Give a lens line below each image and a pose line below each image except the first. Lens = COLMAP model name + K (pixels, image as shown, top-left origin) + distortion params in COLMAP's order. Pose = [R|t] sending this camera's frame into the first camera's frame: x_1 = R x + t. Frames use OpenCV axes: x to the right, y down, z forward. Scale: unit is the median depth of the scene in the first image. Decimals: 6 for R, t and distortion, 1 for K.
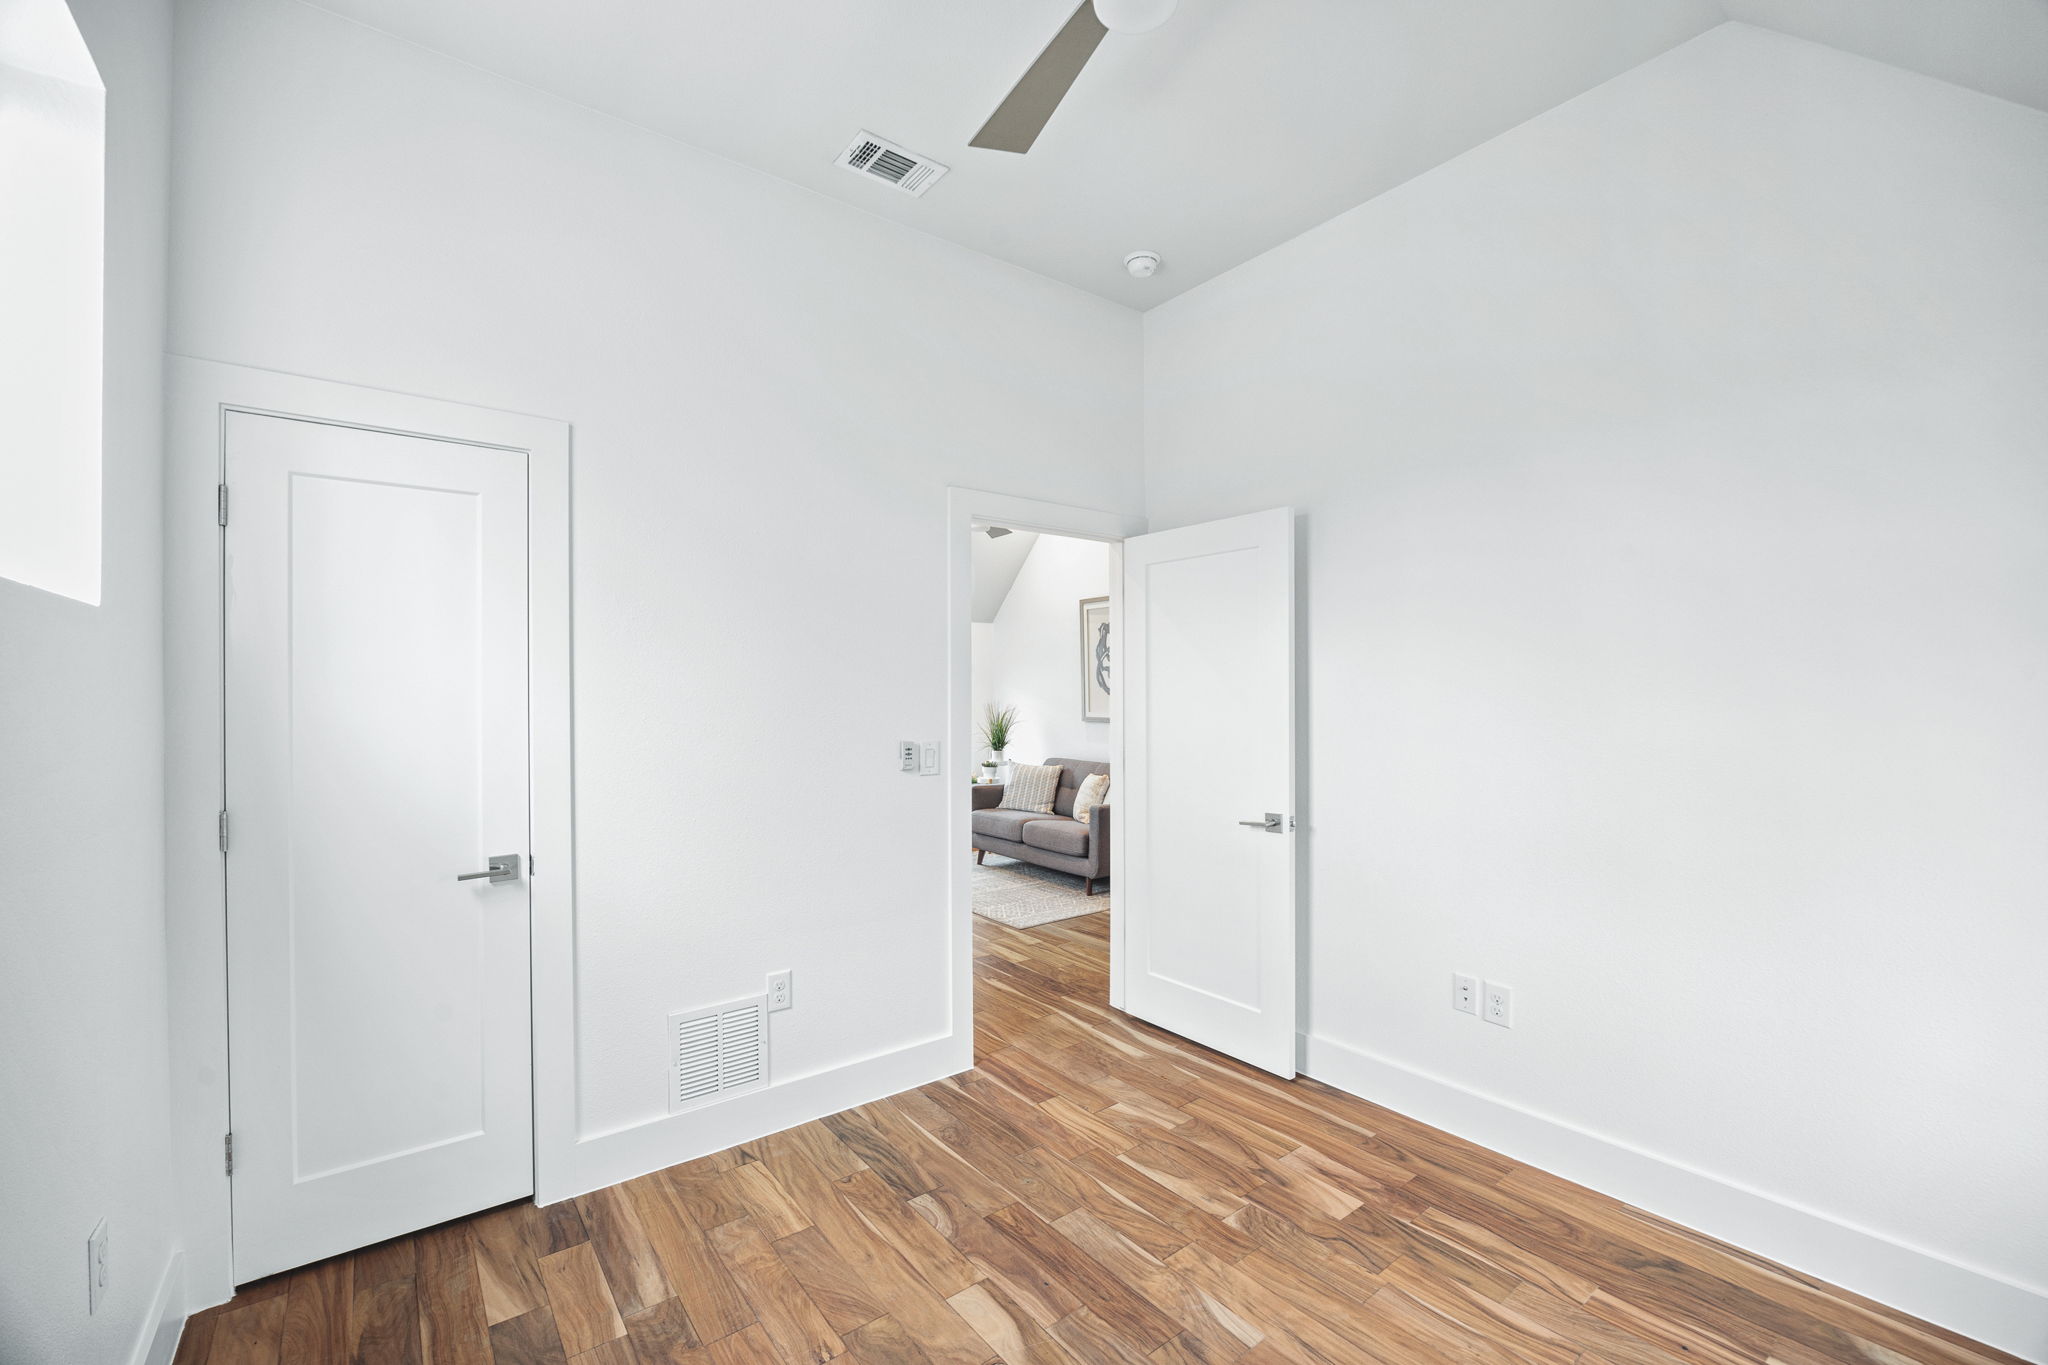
lens RADIAL K [[885.7, 0, 1016.3], [0, 885.7, 689.8], [0, 0, 1]] dist [-0.008178, 0.000715]
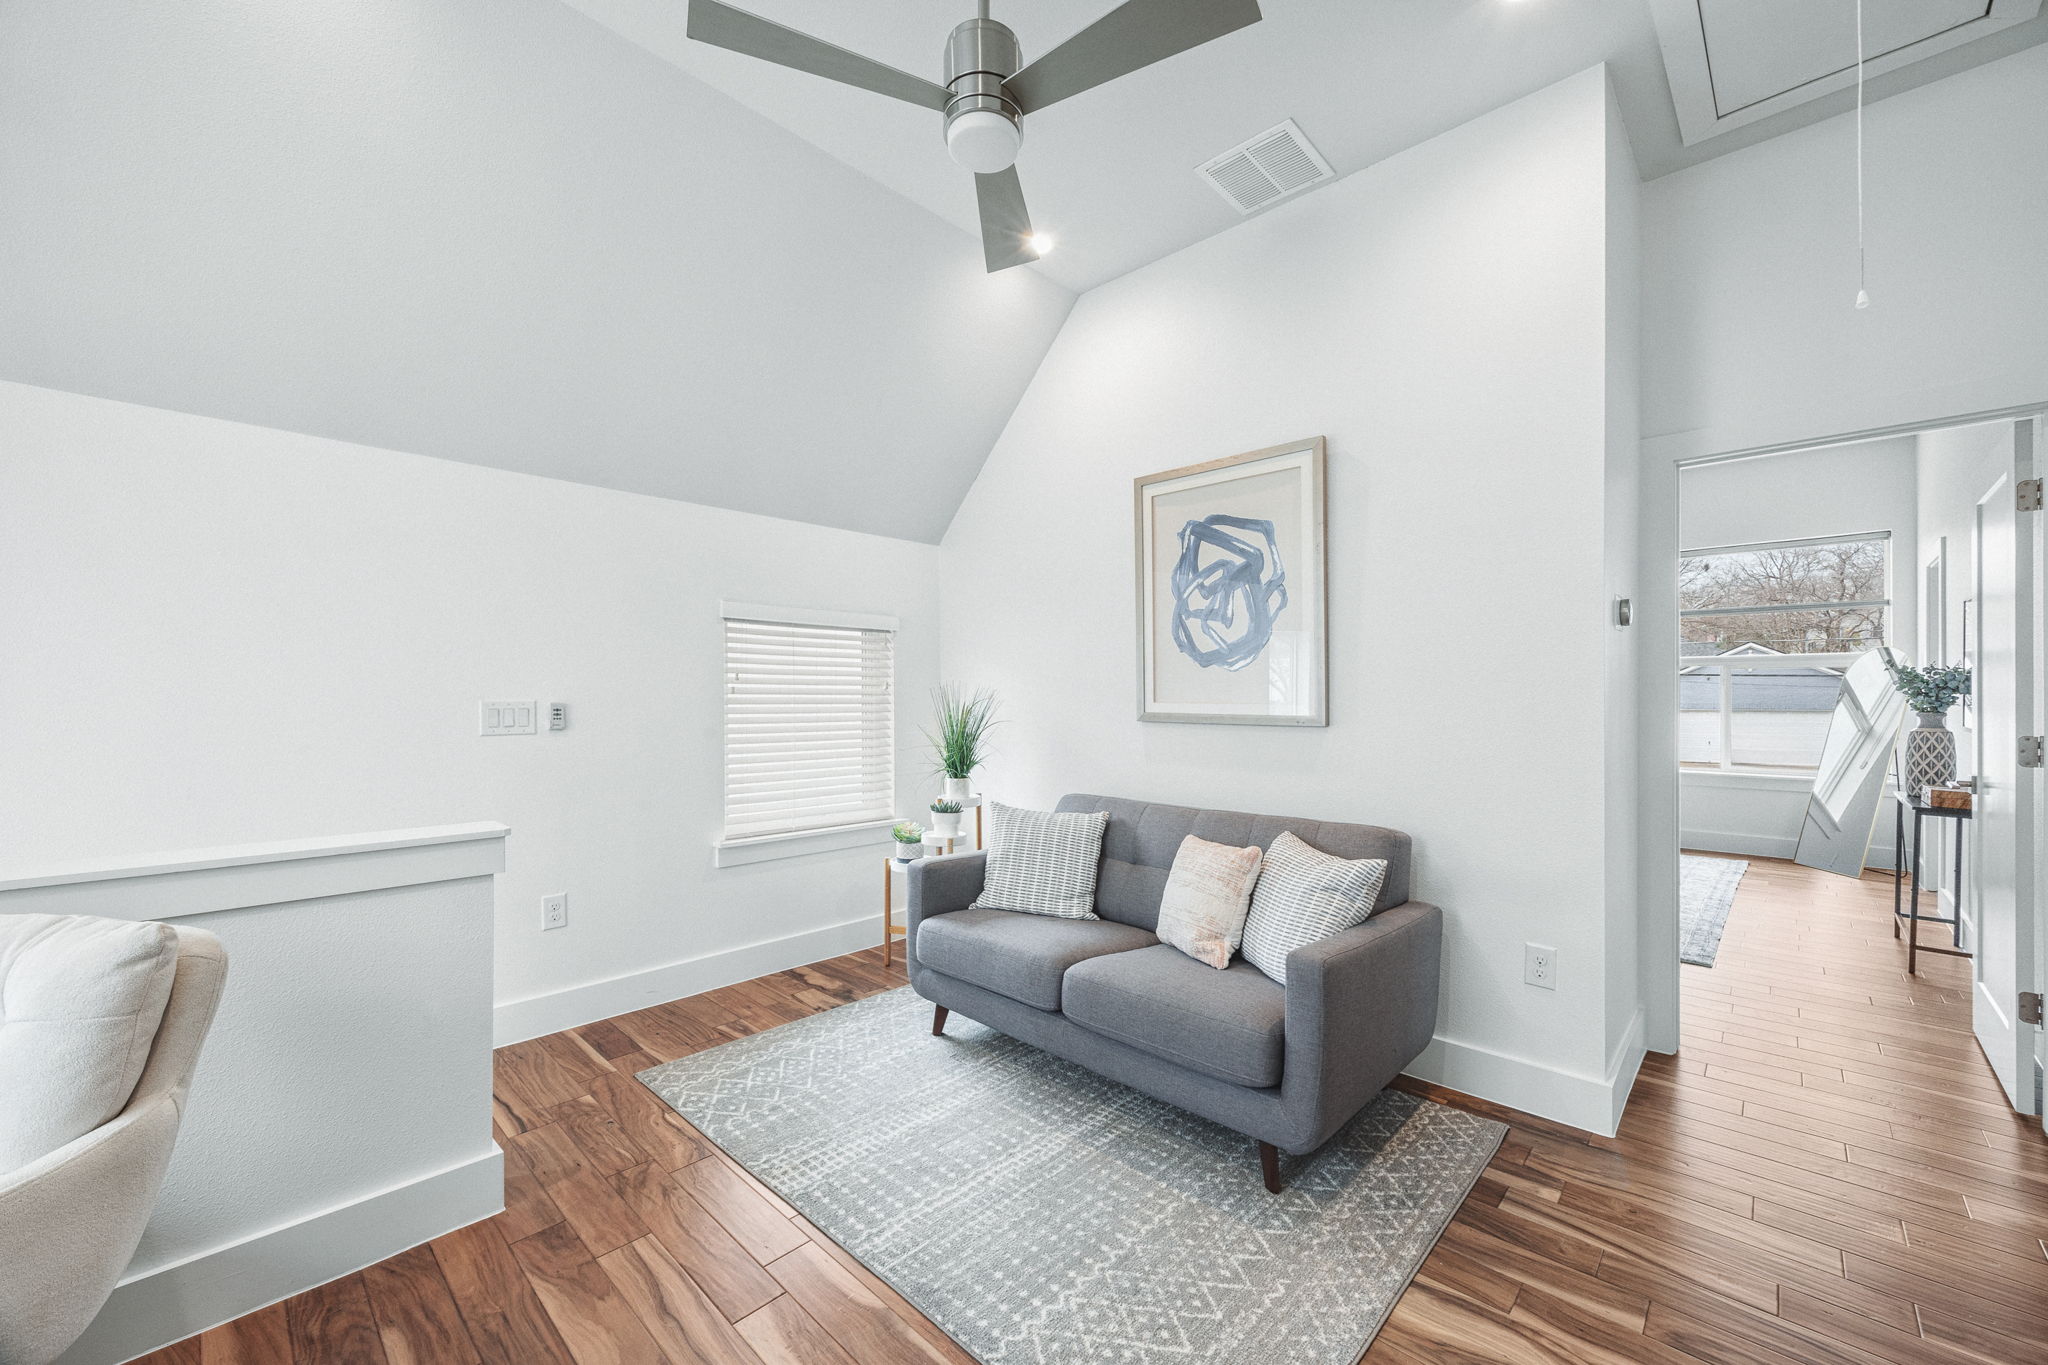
lens RADIAL K [[812.8, 0, 1020.7], [0, 812.8, 696.3], [0, 0, 1]] dist [0.000420, 0.000334]
pose [[0.986375, 0.006778, 0.164373, -0.068091], [-0.007473, 0.999966, 0.003613, 0.020891], [-0.164343, -0.004792, 0.986392, 0.574909]]
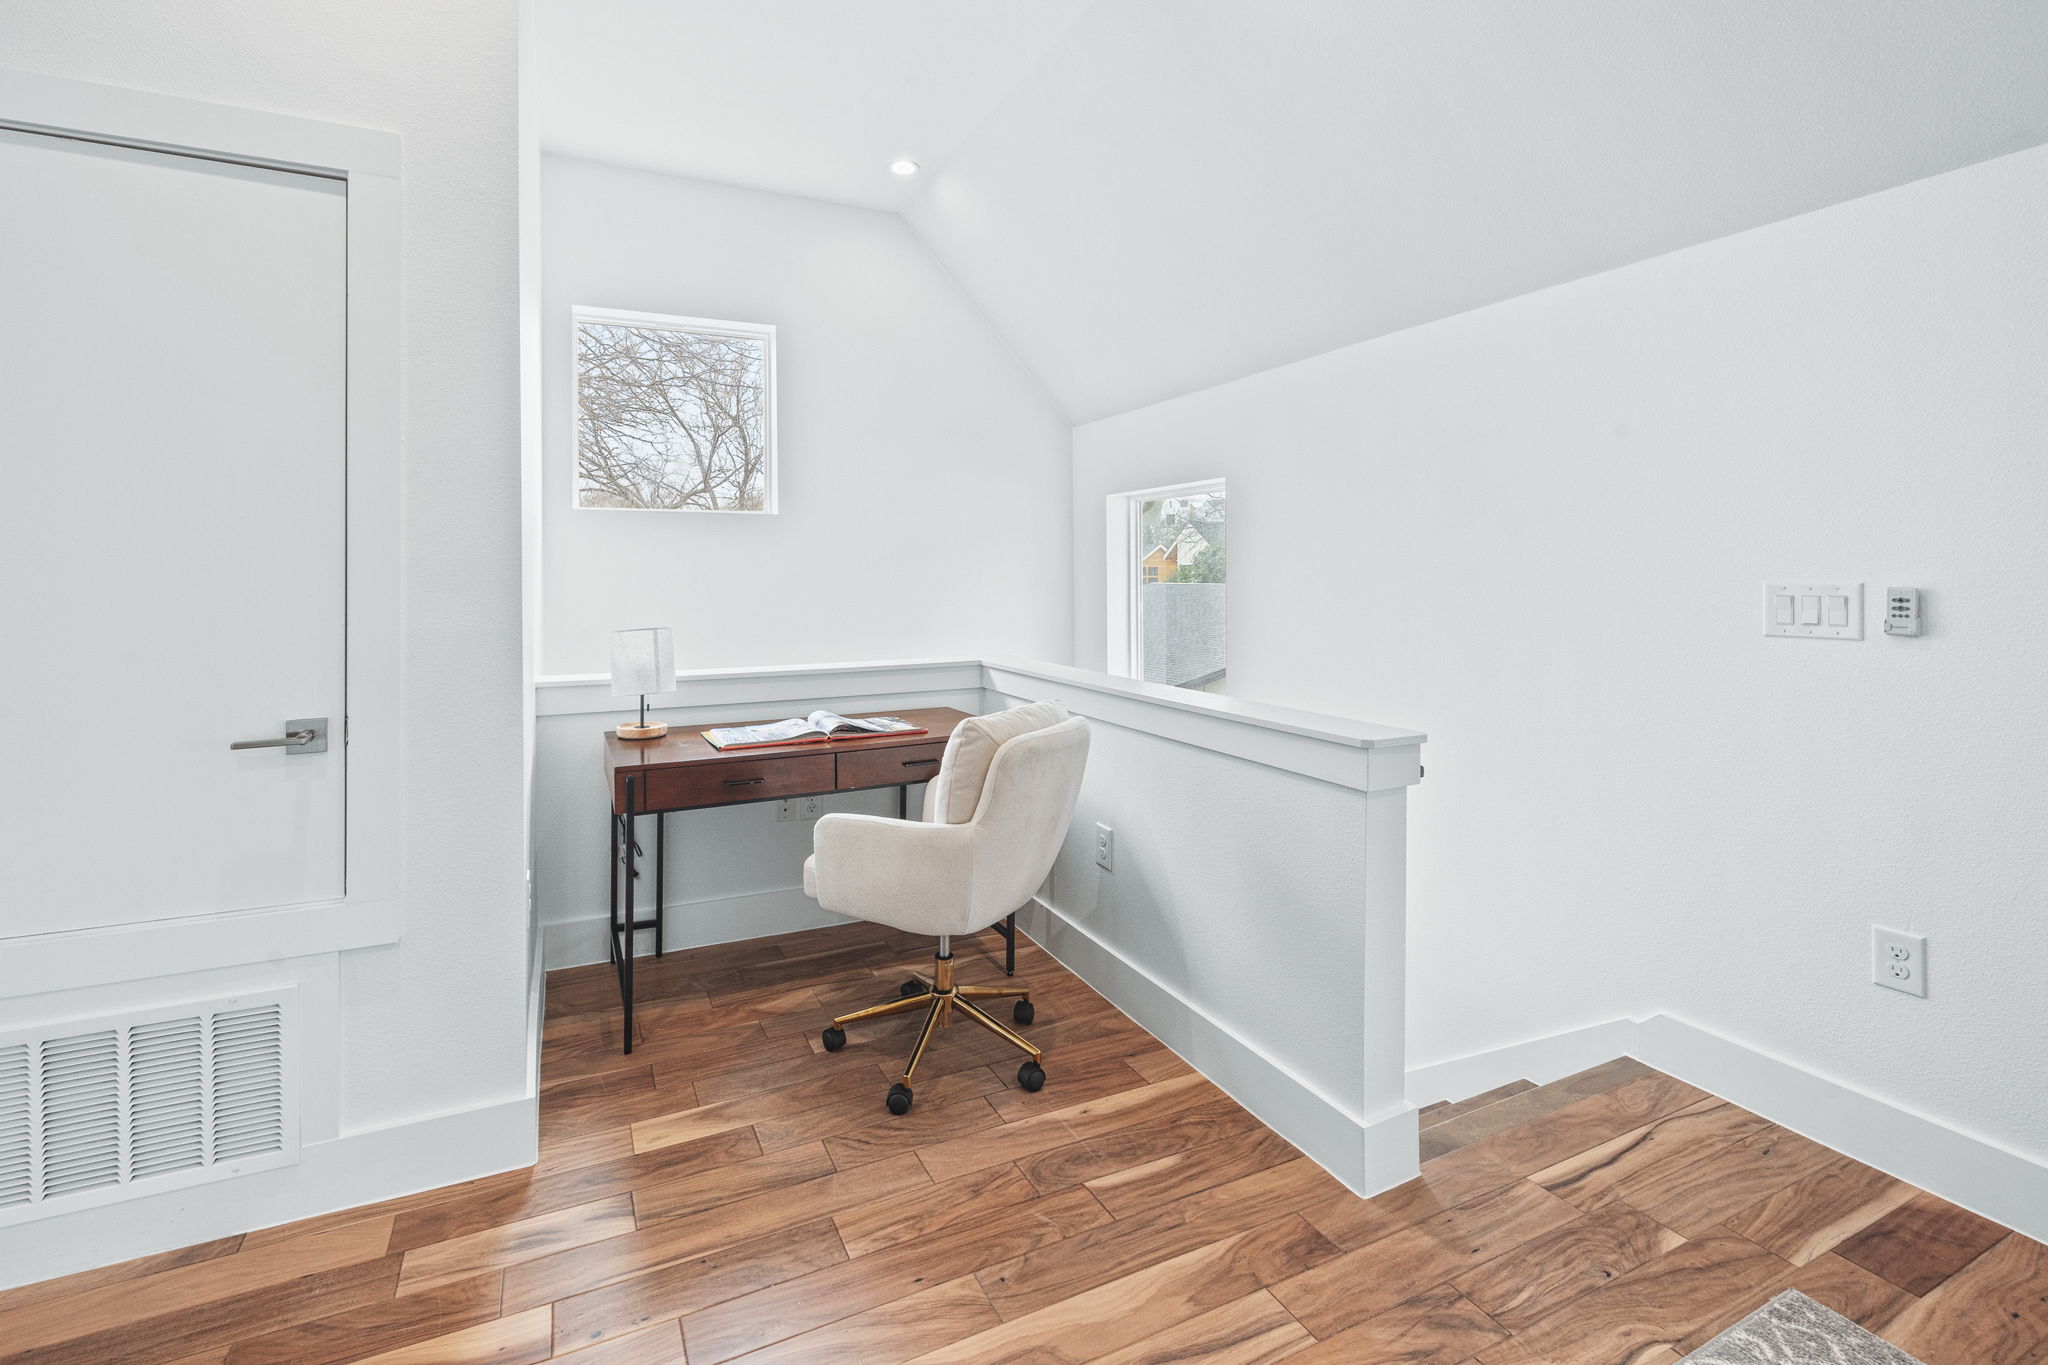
lens RADIAL K [[885.7, 0, 959.6], [0, 885.7, 583.2], [0, 0, 1]] dist [-0.008178, 0.000715]
pose [[-0.224002, 0.014377, -0.974483, 0.065290], [0.006155, 0.999892, 0.013337, 0.021347], [0.974569, -0.003010, -0.224066, 0.813937]]
